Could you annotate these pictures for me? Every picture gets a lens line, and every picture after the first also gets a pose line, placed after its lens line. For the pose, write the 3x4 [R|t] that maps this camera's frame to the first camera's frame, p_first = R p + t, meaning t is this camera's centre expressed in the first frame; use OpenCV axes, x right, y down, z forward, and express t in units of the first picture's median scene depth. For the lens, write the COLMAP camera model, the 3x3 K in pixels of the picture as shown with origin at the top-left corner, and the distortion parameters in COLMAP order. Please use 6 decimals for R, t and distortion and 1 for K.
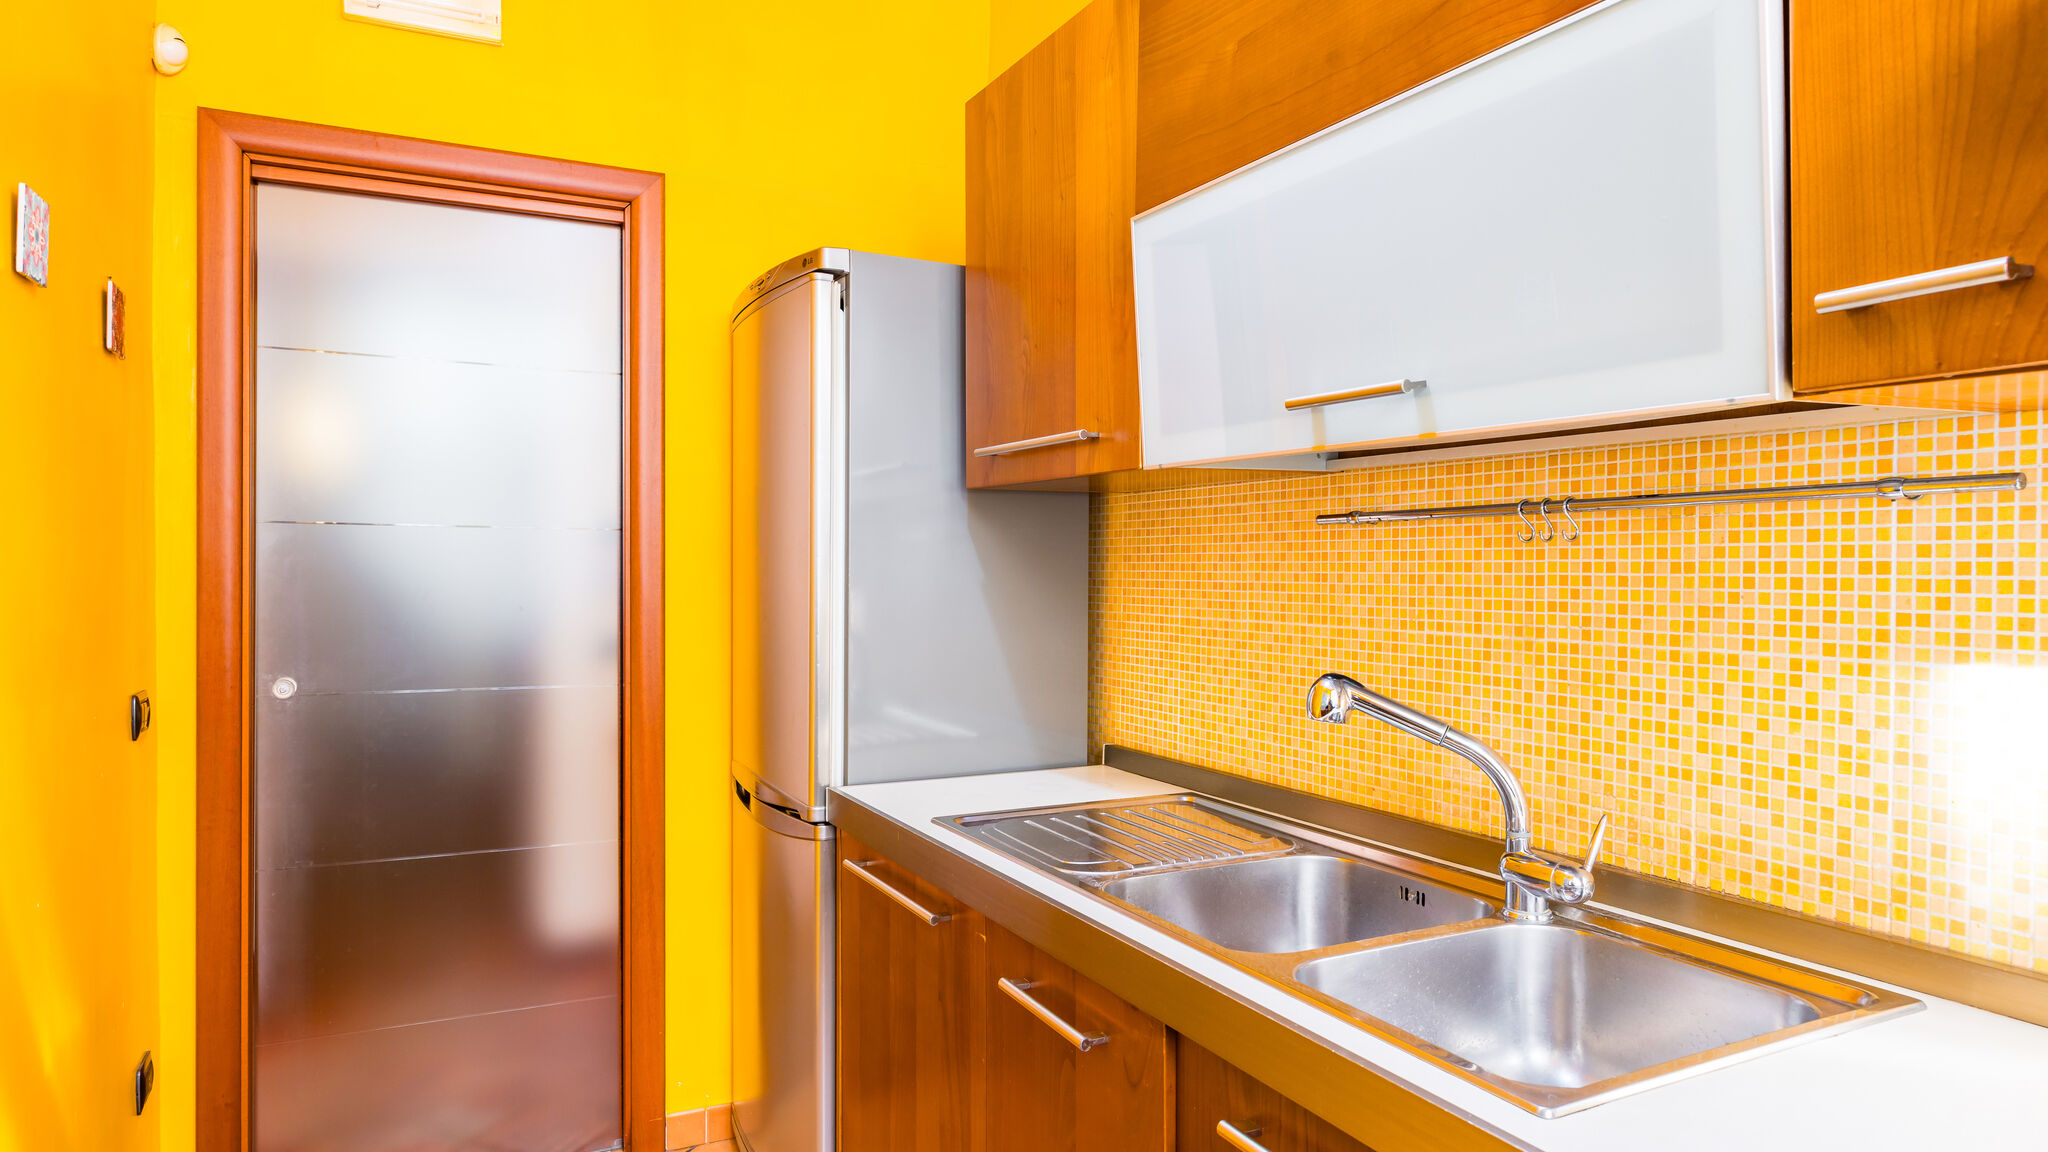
lens RADIAL K [[1168.1, 0, 1015.2], [0, 1168.1, 579.4], [0, 0, 1]] dist [0.003852, -0.002966]
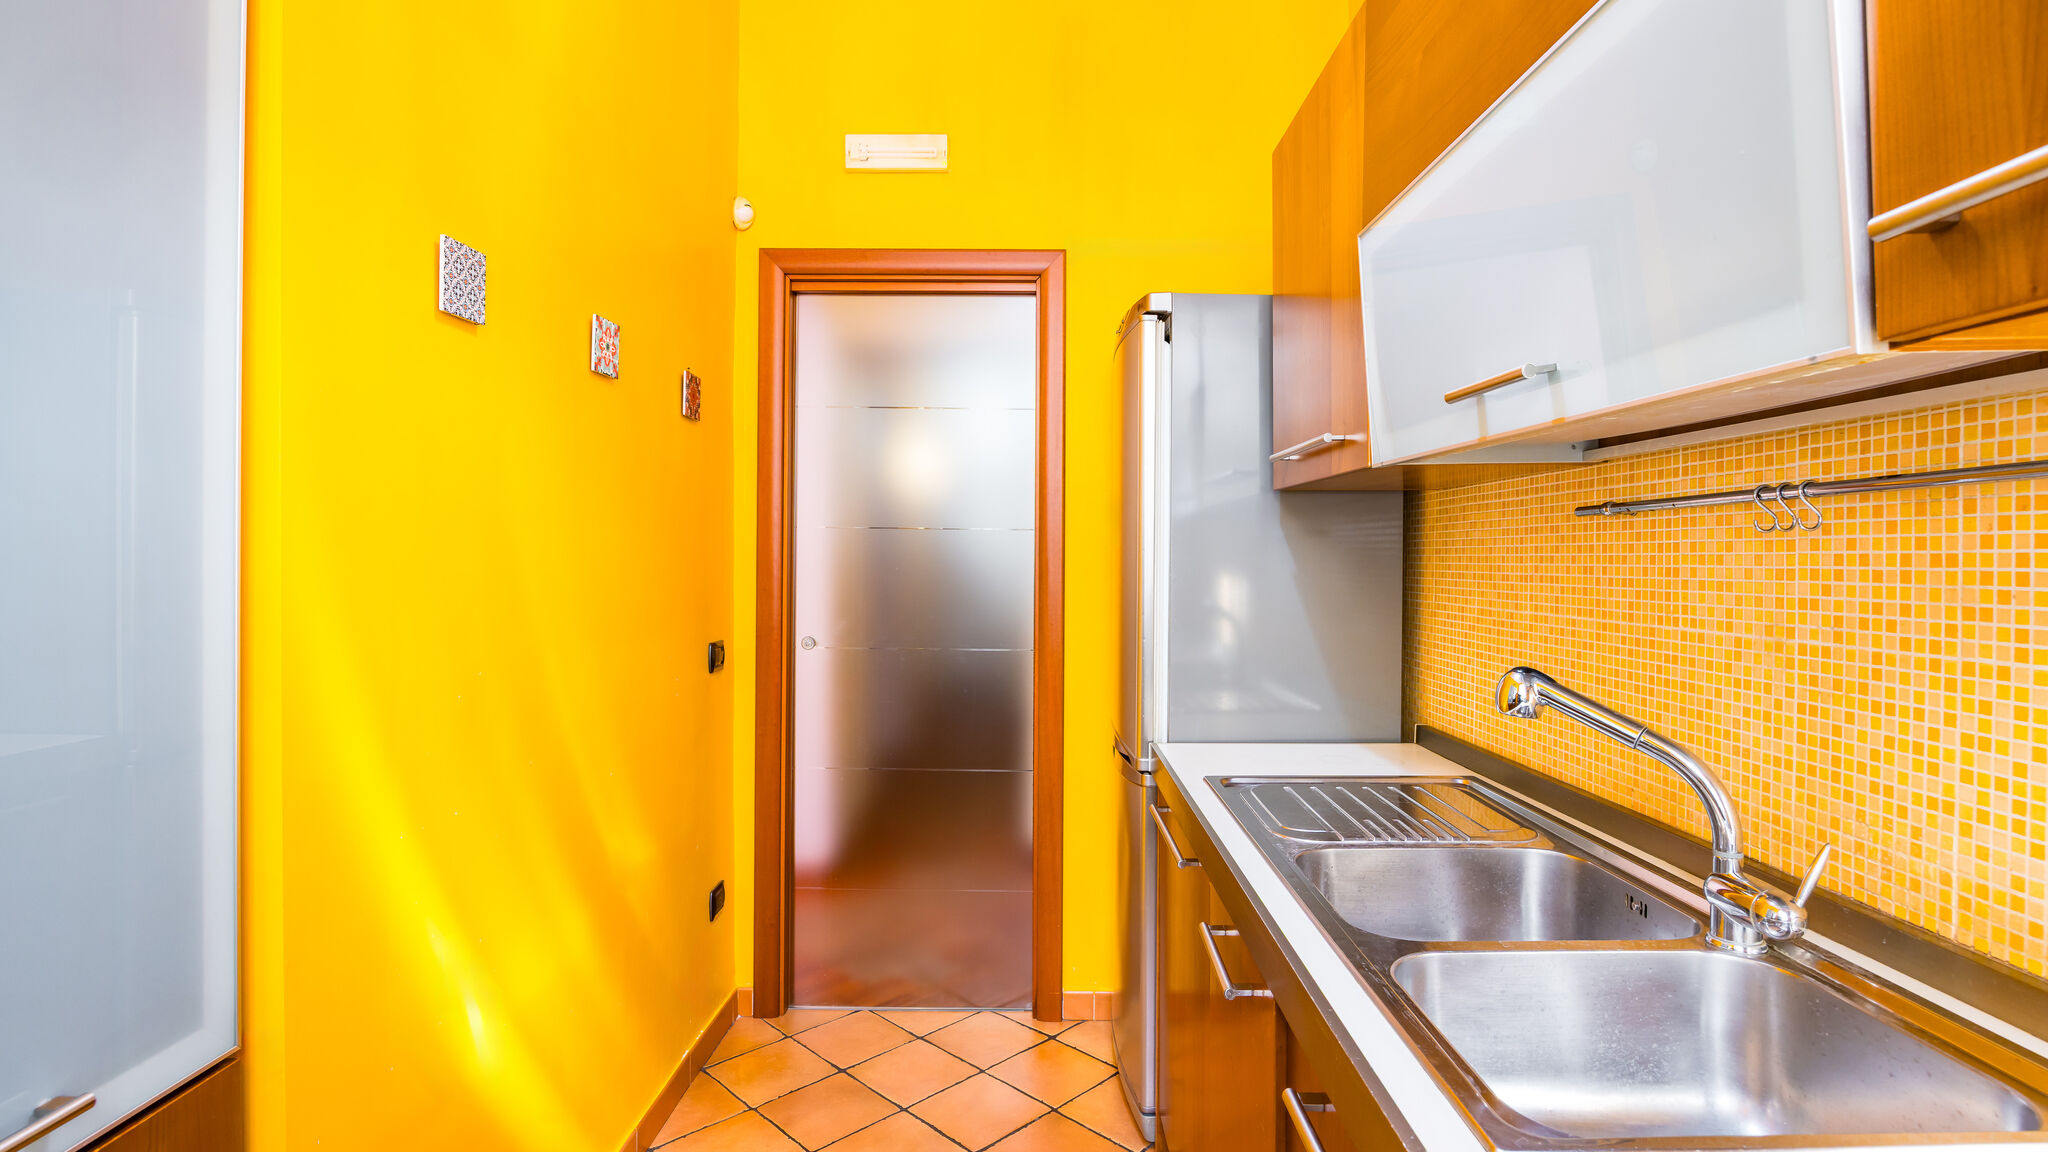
lens RADIAL K [[960.5, 0, 1029.1], [0, 960.5, 560.6], [0, 0, 1]] dist [-0.008311, -0.000388]
pose [[0.902983, 0.002930, -0.429667, 0.238474], [-0.006945, 0.999946, -0.007776, -0.000008], [0.429621, 0.010006, 0.902954, 0.087969]]
